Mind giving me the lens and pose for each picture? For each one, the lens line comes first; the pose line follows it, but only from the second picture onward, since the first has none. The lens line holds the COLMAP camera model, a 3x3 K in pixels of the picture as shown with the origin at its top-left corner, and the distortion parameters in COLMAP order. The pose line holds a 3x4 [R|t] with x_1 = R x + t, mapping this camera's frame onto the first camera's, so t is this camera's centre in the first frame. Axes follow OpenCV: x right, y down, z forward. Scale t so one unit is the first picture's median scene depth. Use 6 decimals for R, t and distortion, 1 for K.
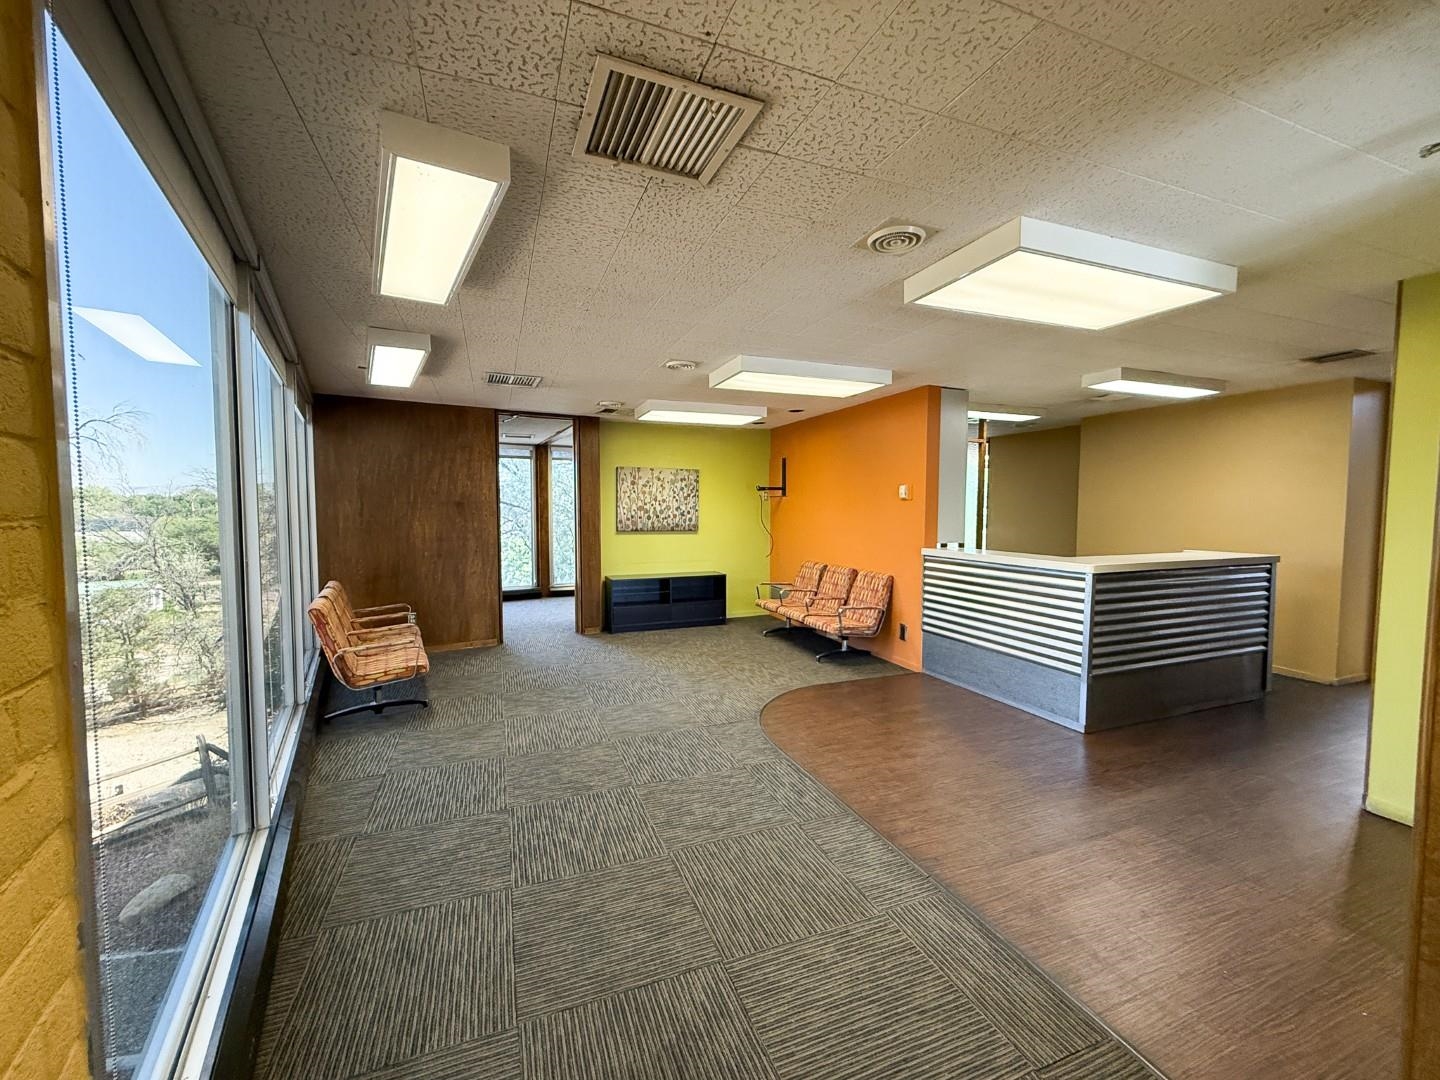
lens RADIAL K [[574.9, 0, 711.0], [0, 574.9, 537.8], [0, 0, 1]] dist [0.003237, 0.000289]
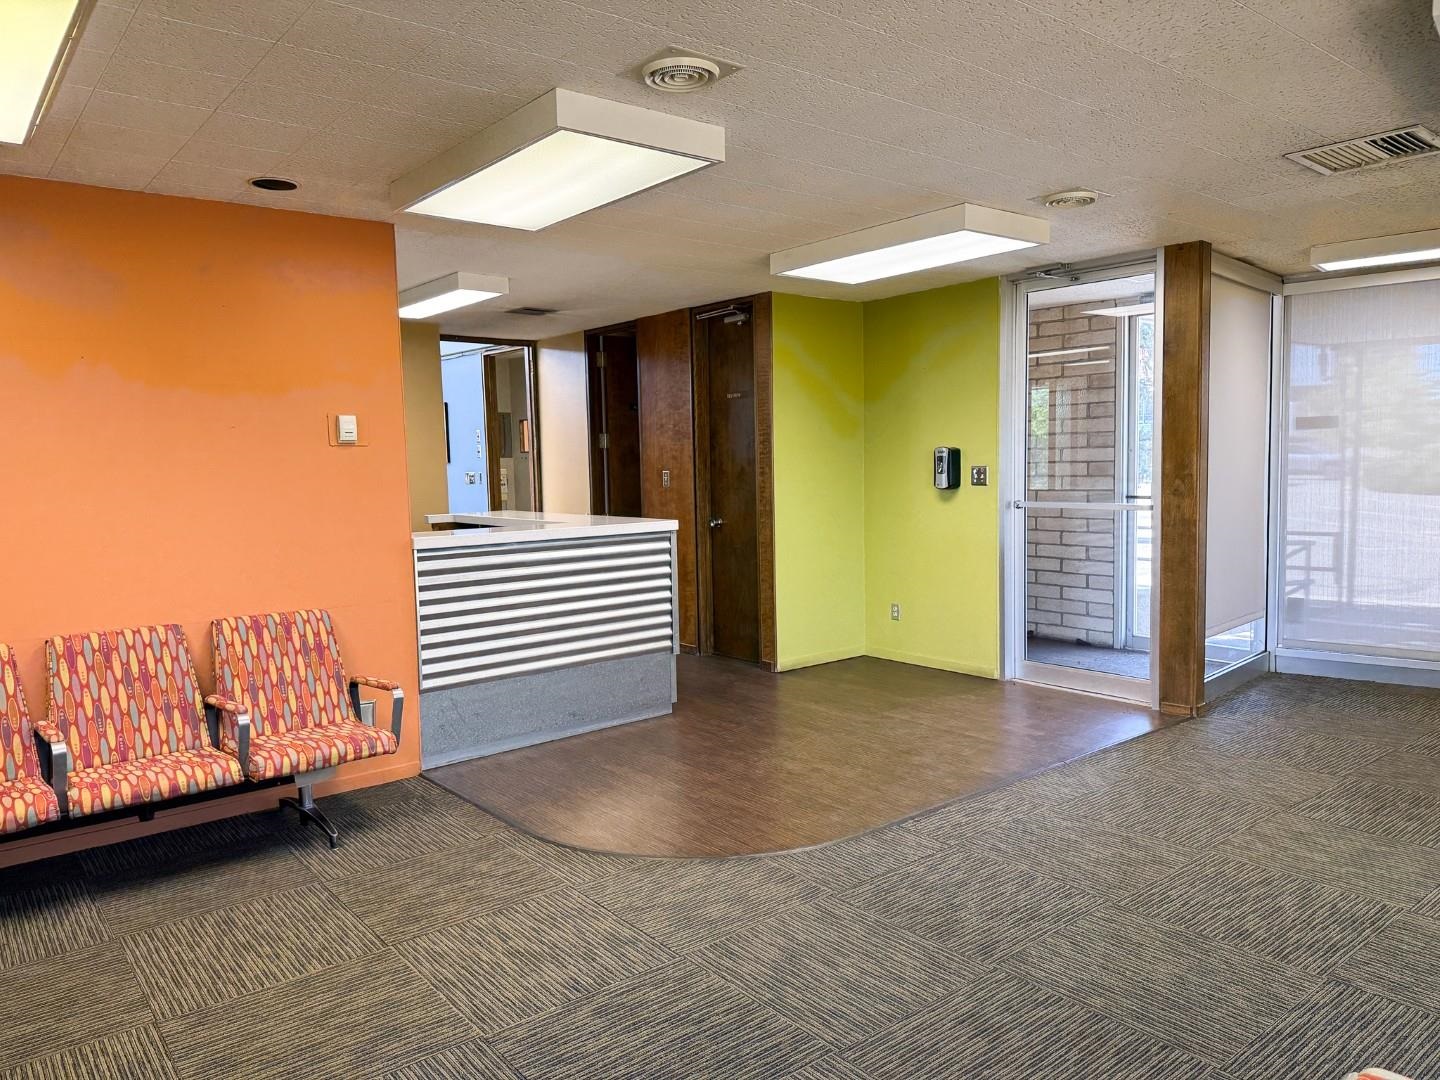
lens RADIAL K [[1018.1, 0, 714.8], [0, 1018.1, 541.0], [0, 0, 1]] dist [-0.014155, -0.007797]
pose [[-0.299599, -0.076373, 0.951003, -0.735276], [0.081724, 0.991073, 0.105336, -0.065764], [-0.950558, 0.109279, -0.290683, 1.238170]]
